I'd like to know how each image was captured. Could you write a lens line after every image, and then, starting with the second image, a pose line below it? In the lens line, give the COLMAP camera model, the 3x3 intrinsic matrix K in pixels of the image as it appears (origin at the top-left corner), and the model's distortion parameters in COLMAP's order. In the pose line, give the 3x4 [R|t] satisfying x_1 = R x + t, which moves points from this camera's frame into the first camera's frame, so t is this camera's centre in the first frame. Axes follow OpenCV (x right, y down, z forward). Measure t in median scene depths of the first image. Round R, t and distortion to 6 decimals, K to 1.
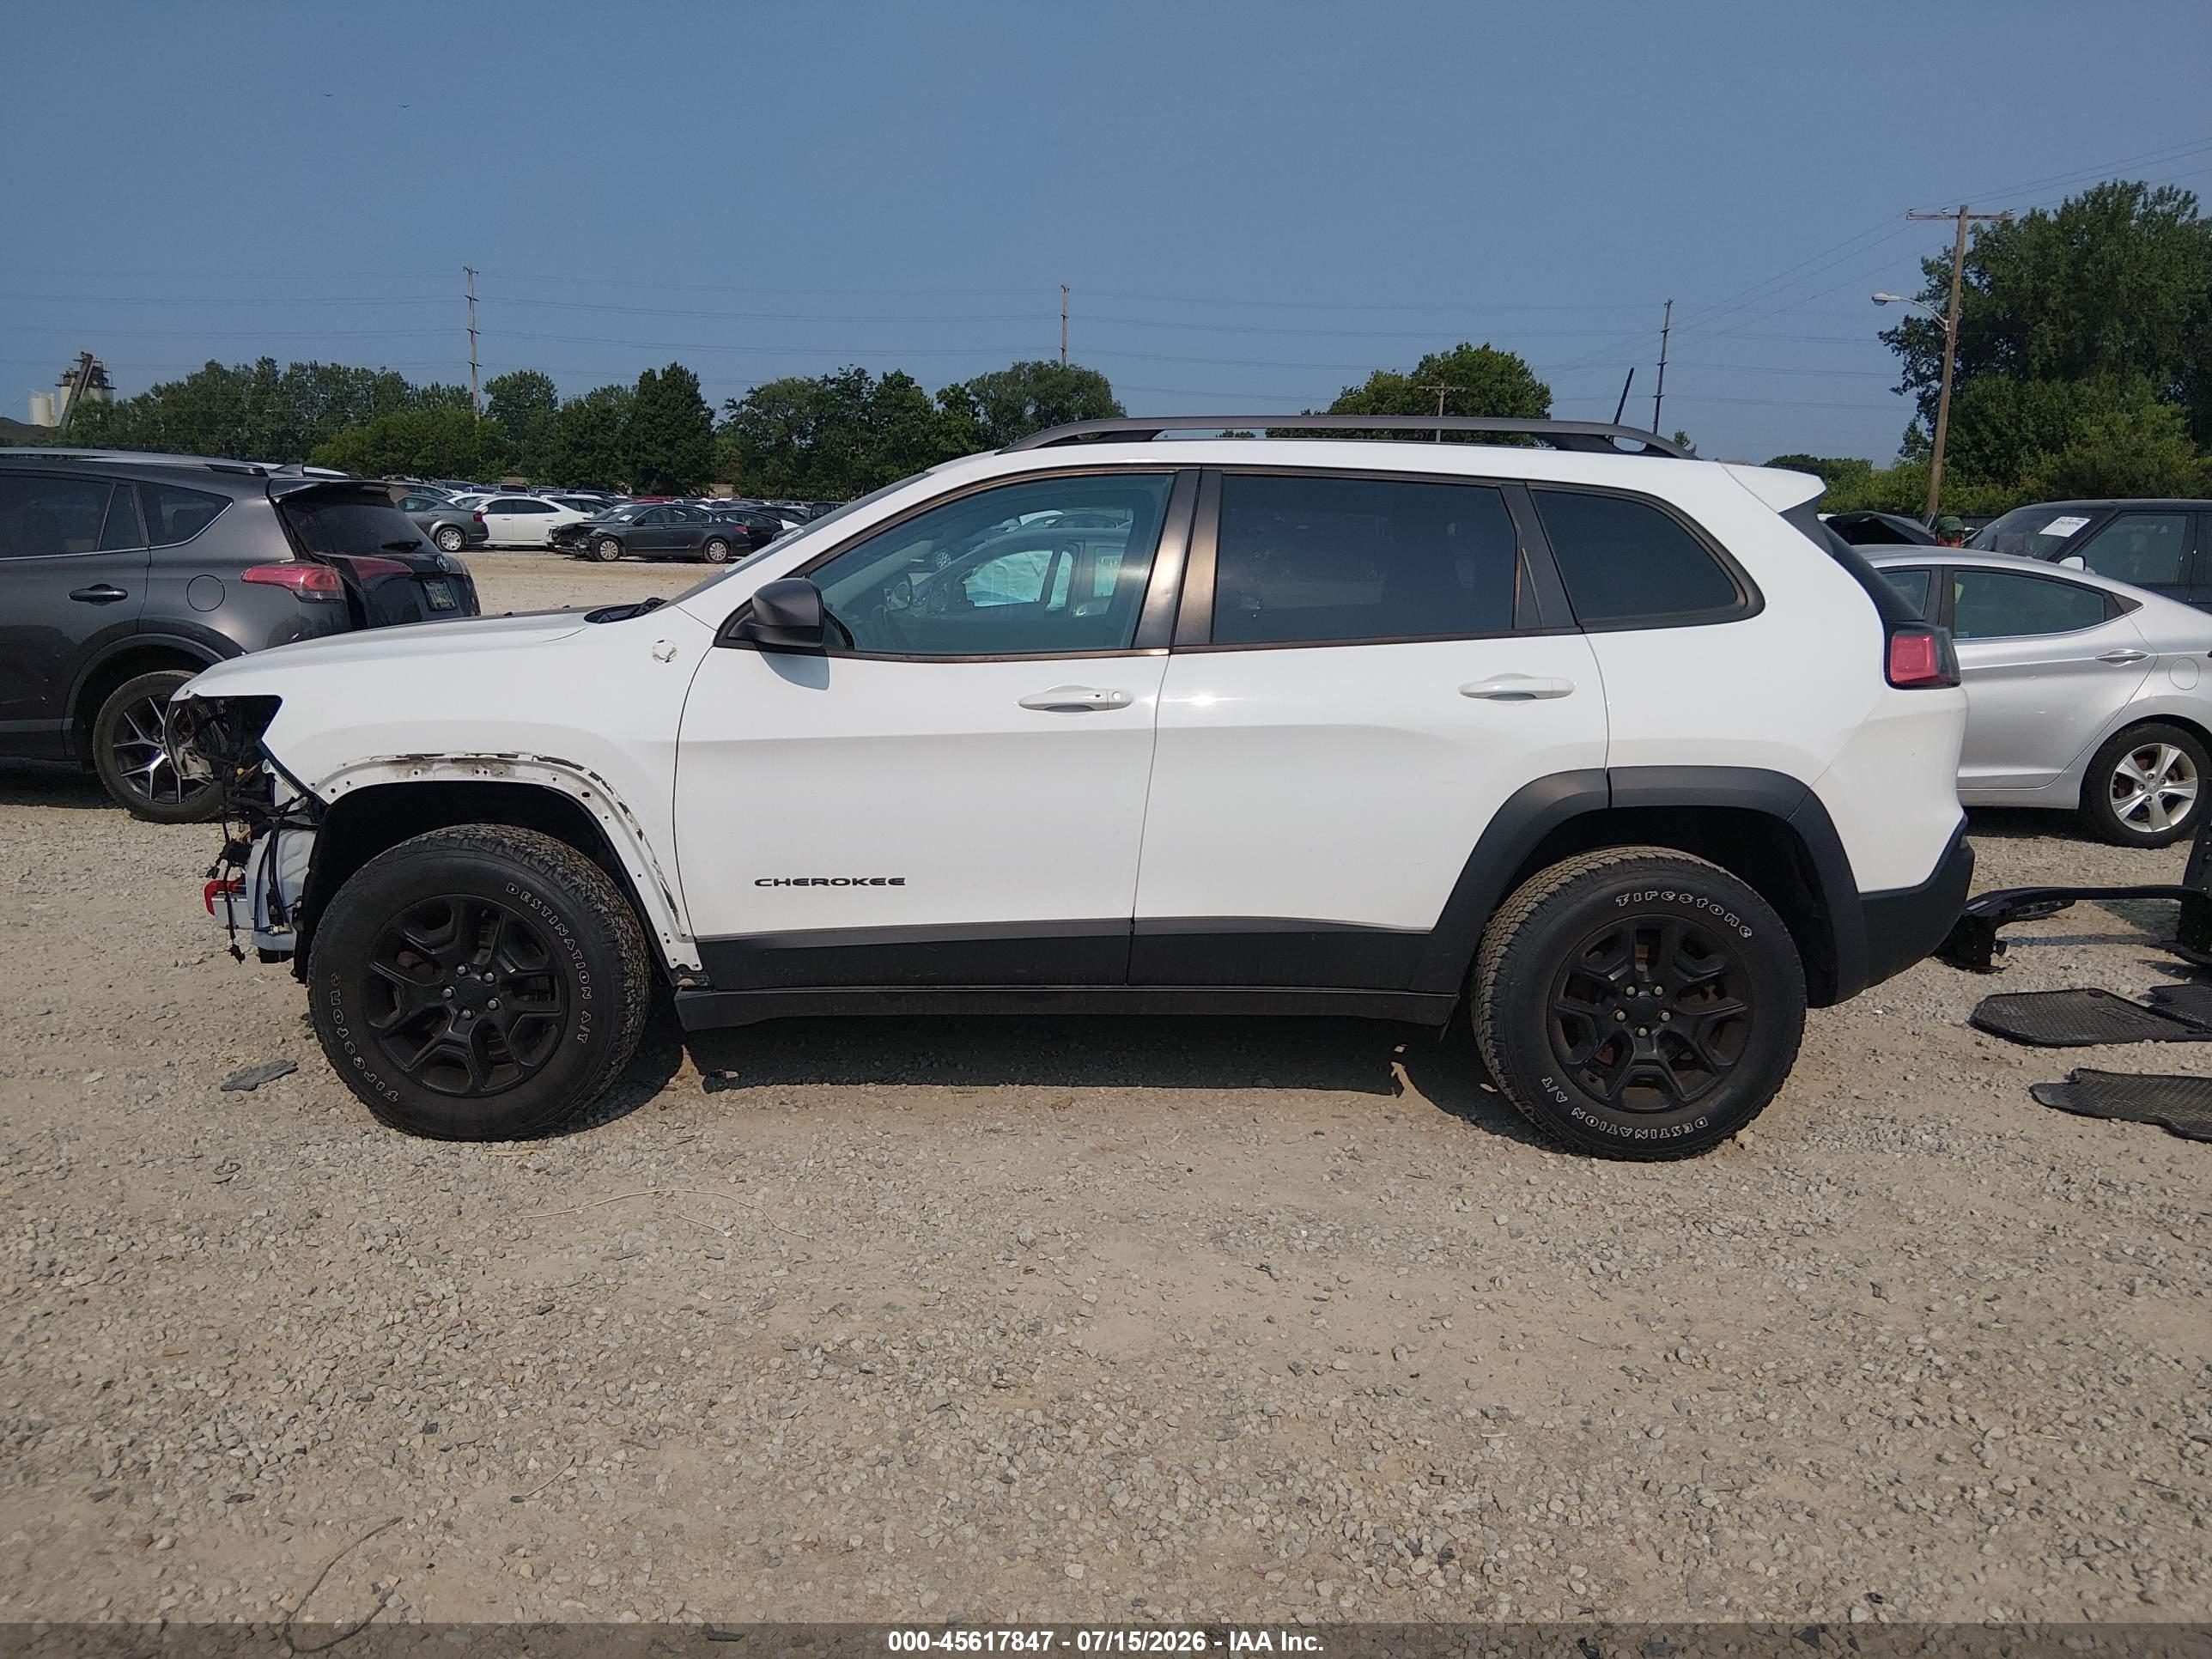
lens RADIAL K [[1622.7, 0, 1122.2], [0, 1622.7, 830.6], [0, 0, 1]] dist [0.102274, -0.155325]
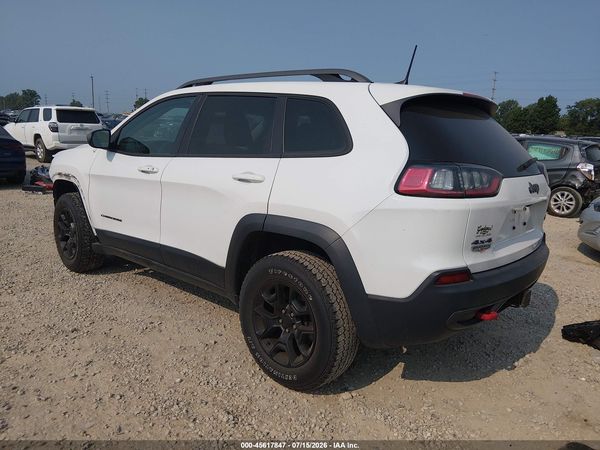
lens RADIAL K [[440.2, 0, 304.4], [0, 440.2, 225.3], [0, 0, 1]] dist [0.102274, -0.155325]
pose [[0.739639, 0.145448, -0.657099, 0.743894], [-0.144886, 0.987886, 0.055581, -0.064580], [0.657223, 0.054095, 0.751753, 0.547950]]
